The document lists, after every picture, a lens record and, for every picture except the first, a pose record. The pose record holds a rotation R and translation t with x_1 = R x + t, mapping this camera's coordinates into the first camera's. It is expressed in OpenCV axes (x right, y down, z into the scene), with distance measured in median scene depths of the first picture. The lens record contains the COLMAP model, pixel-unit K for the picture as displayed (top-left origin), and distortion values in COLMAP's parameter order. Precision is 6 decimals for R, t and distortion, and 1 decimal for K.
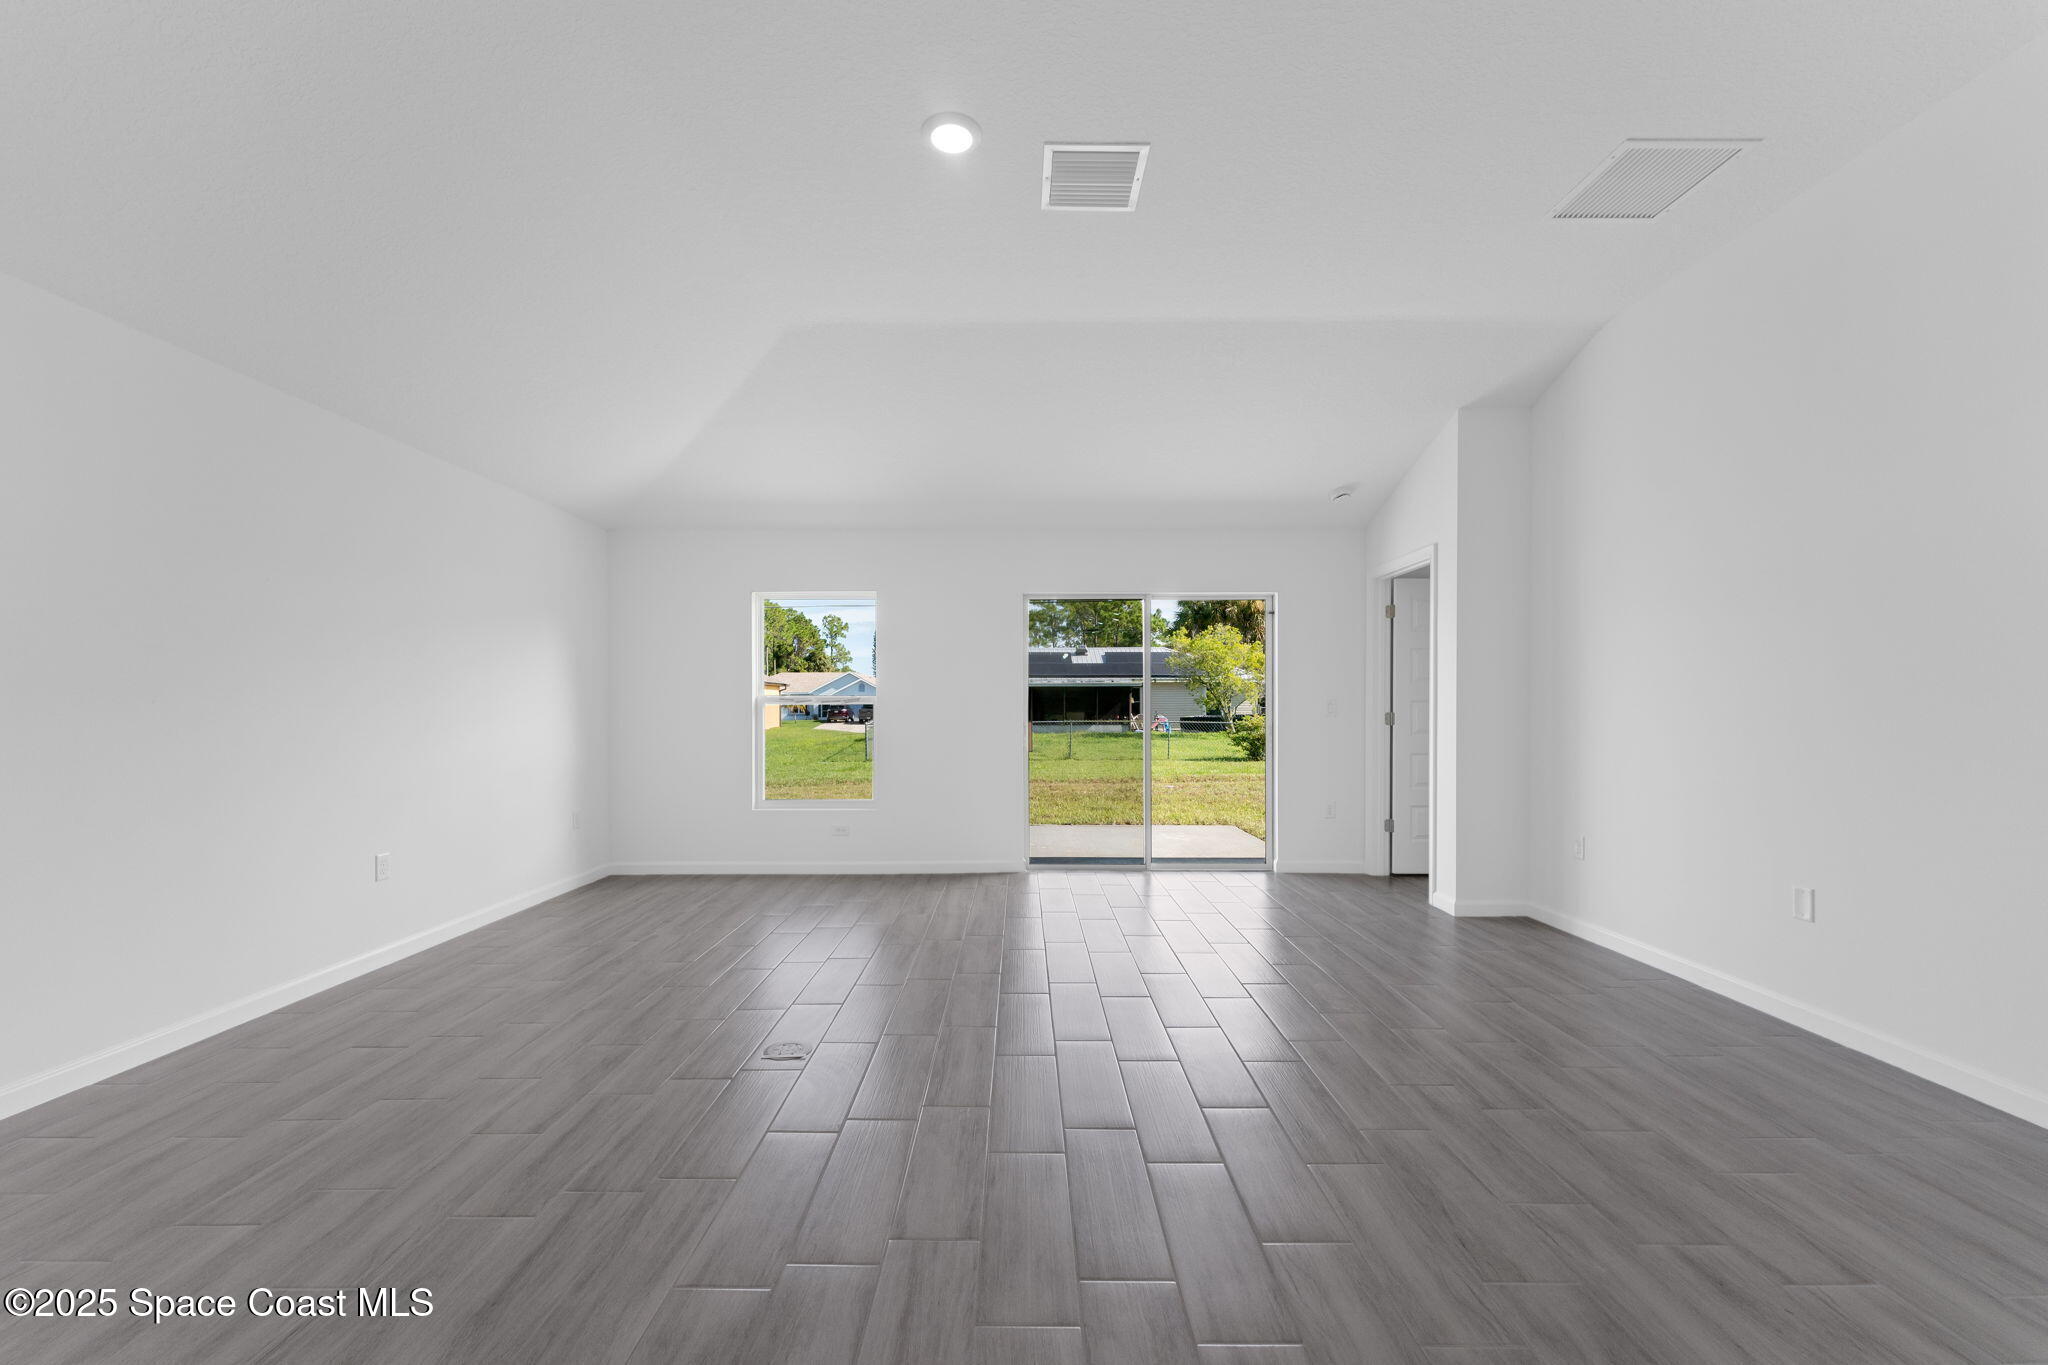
lens RADIAL K [[823.8, 0, 1023.6], [0, 823.8, 712.7], [0, 0, 1]] dist [0.000353, 0.000028]
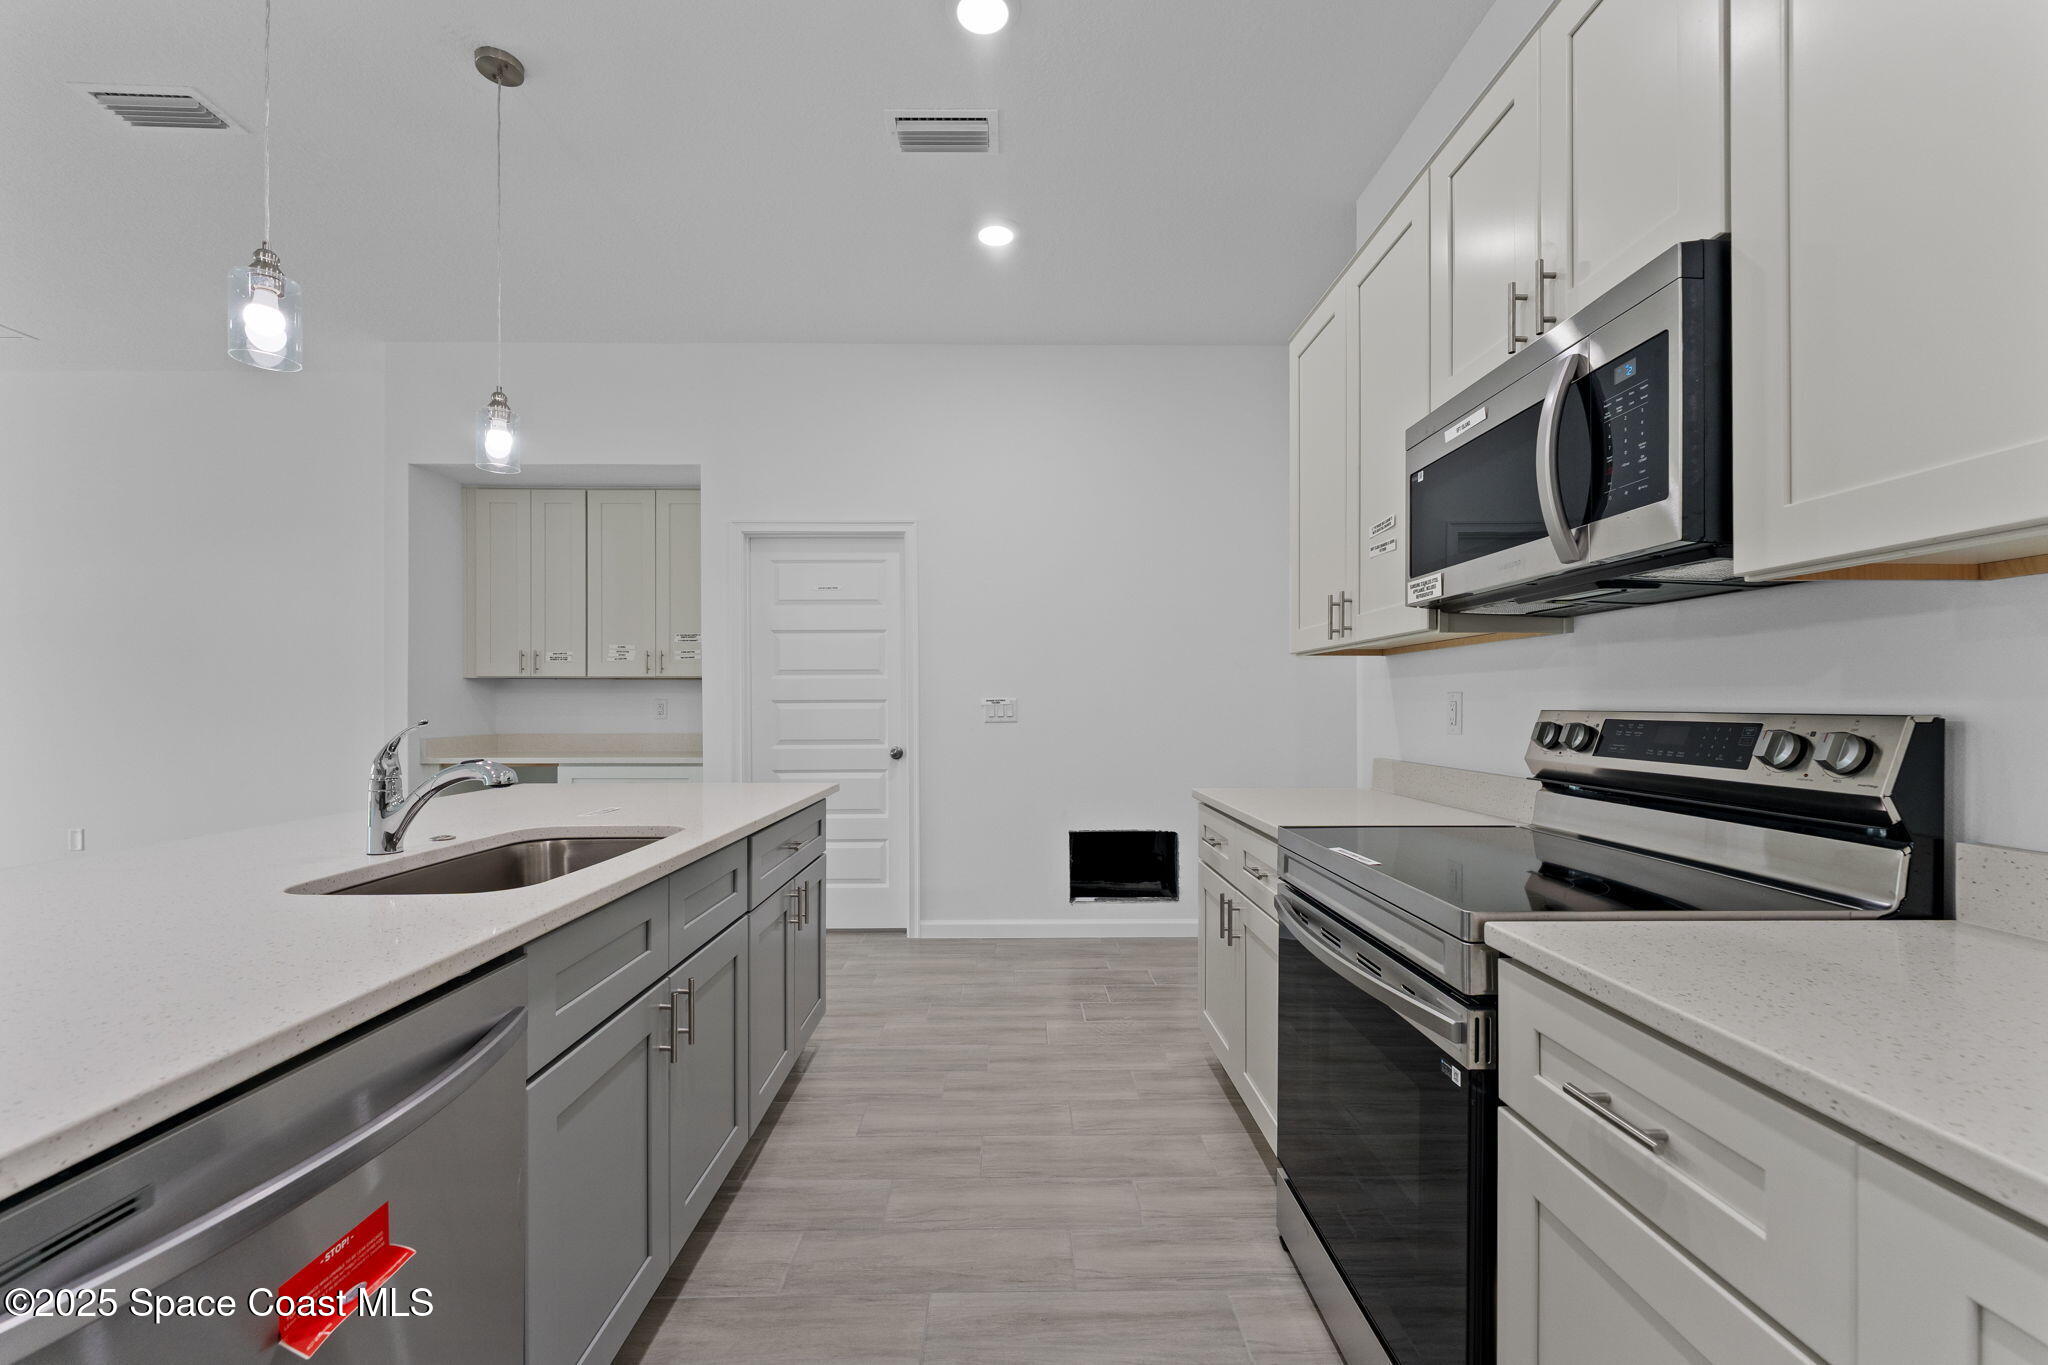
lens RADIAL K [[820.1, 0, 1023.5], [0, 820.1, 704.5], [0, 0, 1]] dist [-0.002400, -0.000531]
pose [[-0.012999, 0.002350, 0.999913, -0.344352], [0.005038, 0.999985, -0.002285, -0.001872], [-0.999903, 0.005008, -0.013010, -0.430559]]
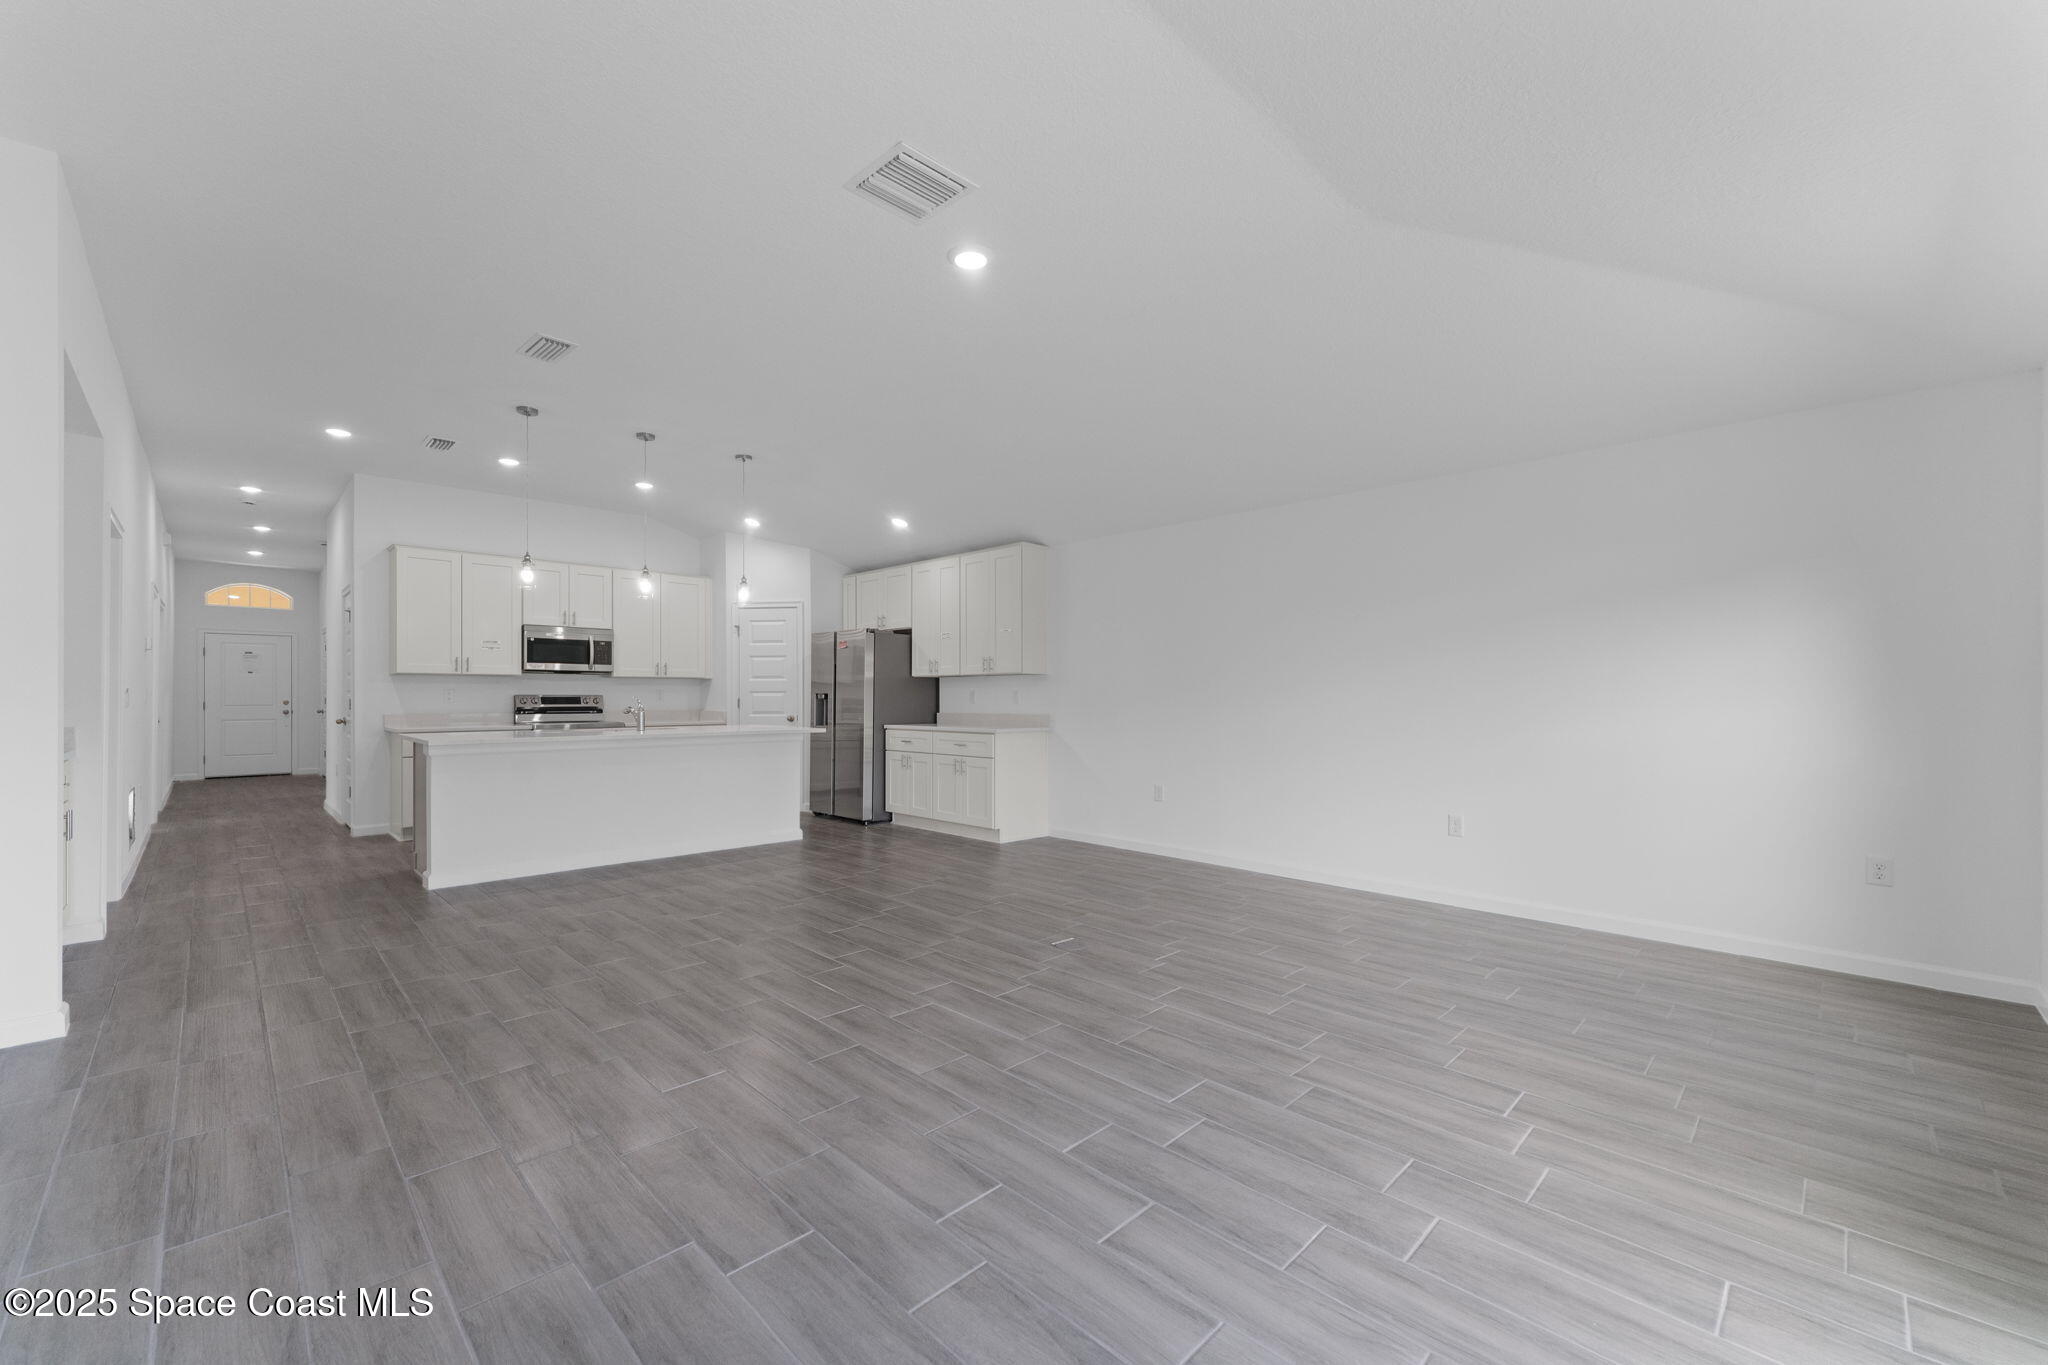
lens RADIAL K [[815.7, 0, 1018.6], [0, 815.7, 693.6], [0, 0, 1]] dist [0.000108, -0.000094]
pose [[-0.716030, -0.000532, -0.698069, 0.404373], [-0.003500, 0.999990, 0.002828, -0.008560], [0.698061, 0.004468, -0.716024, 1.053871]]
